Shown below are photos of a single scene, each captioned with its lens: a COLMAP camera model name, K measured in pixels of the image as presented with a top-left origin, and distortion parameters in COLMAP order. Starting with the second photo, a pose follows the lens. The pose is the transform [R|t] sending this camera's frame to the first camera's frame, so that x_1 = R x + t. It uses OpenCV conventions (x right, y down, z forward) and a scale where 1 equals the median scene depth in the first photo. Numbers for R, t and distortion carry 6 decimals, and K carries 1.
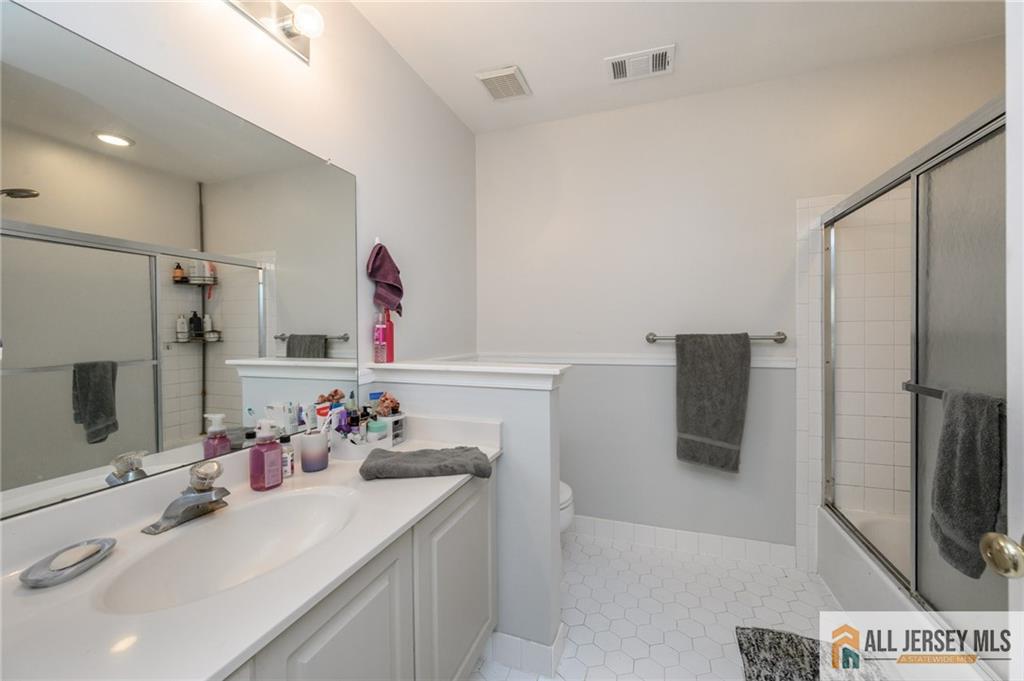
lens RADIAL K [[400.0, 0, 514.4], [0, 400.0, 334.1], [0, 0, 1]] dist [-0.000479, -0.000431]
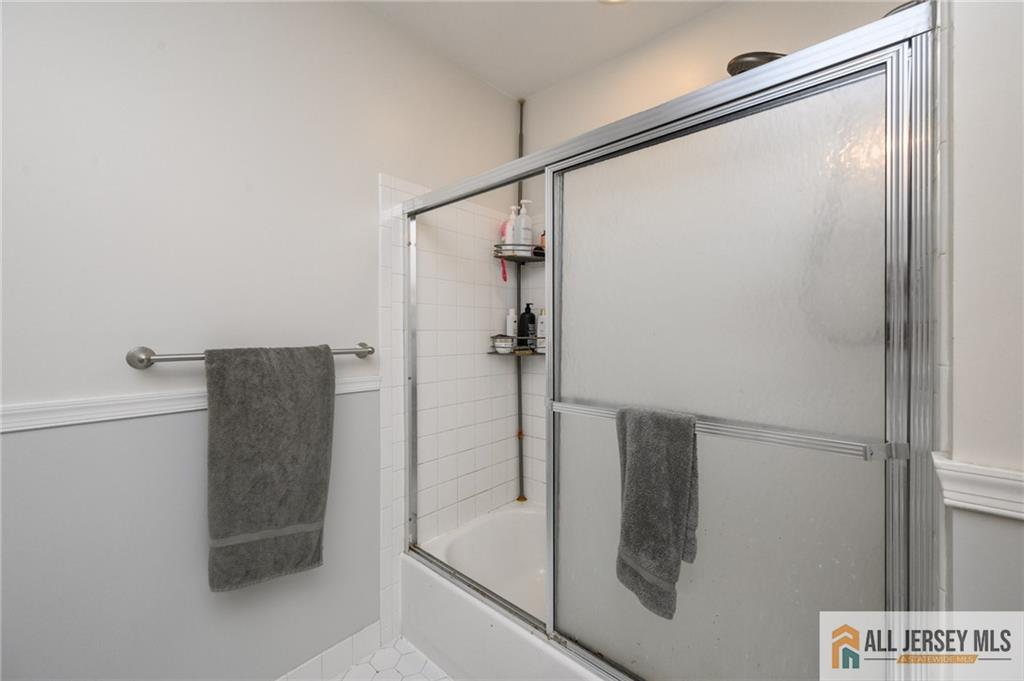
lens RADIAL K [[400.0, 0, 515.4], [0, 400.0, 335.9], [0, 0, 1]] dist [-0.000479, -0.000431]
pose [[0.380815, 0.004863, 0.924638, 0.083735], [0.008127, 0.999930, -0.008606, -0.009954], [-0.924615, 0.010792, 0.380749, 0.456023]]
